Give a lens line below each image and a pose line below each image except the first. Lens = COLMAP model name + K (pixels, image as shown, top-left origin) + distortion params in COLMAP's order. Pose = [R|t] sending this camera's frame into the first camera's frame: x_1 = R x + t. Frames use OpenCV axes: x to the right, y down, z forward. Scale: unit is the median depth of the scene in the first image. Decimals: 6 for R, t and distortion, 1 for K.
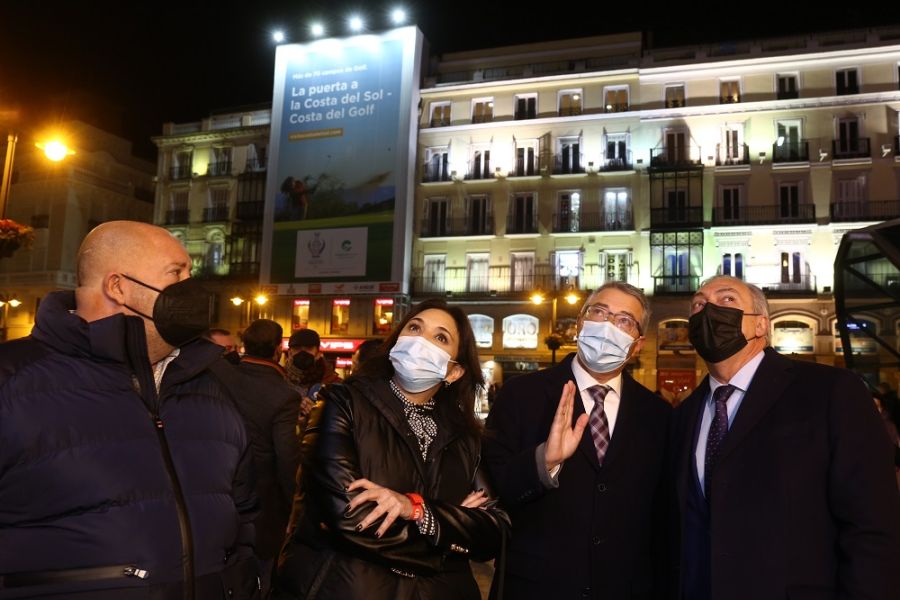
lens RADIAL K [[685.5, 0, 494.5], [0, 685.5, 328.4], [0, 0, 1]] dist [-0.117104, 0.112245]
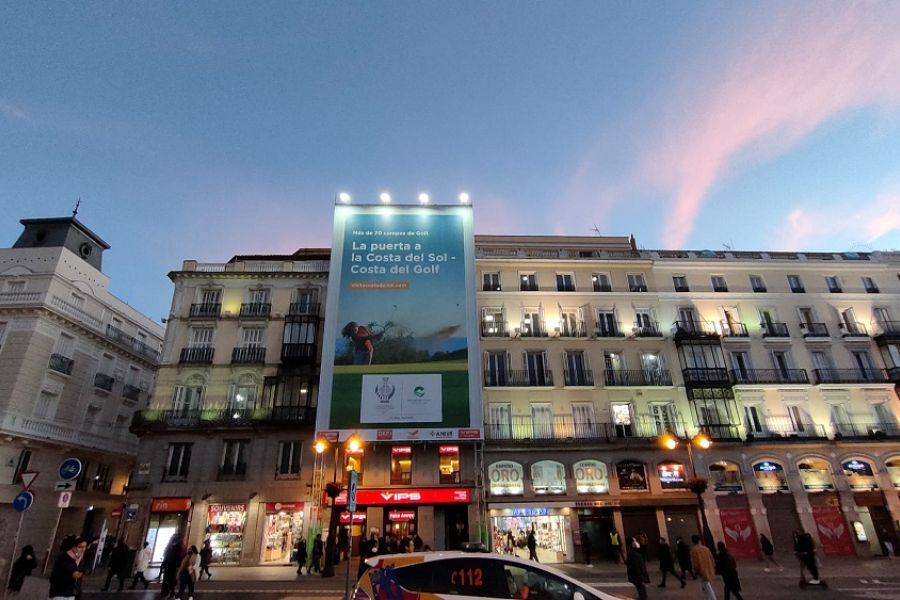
lens RADIAL K [[514.5, 0, 450.0], [0, 514.5, 300.0], [0, 0, 1]] dist [0.011891, 0.000184]
pose [[0.936154, 0.093259, 0.338996, -0.455182], [0.021733, 0.946987, -0.320536, -0.003045], [-0.350917, 0.307438, 0.884499, 0.261396]]
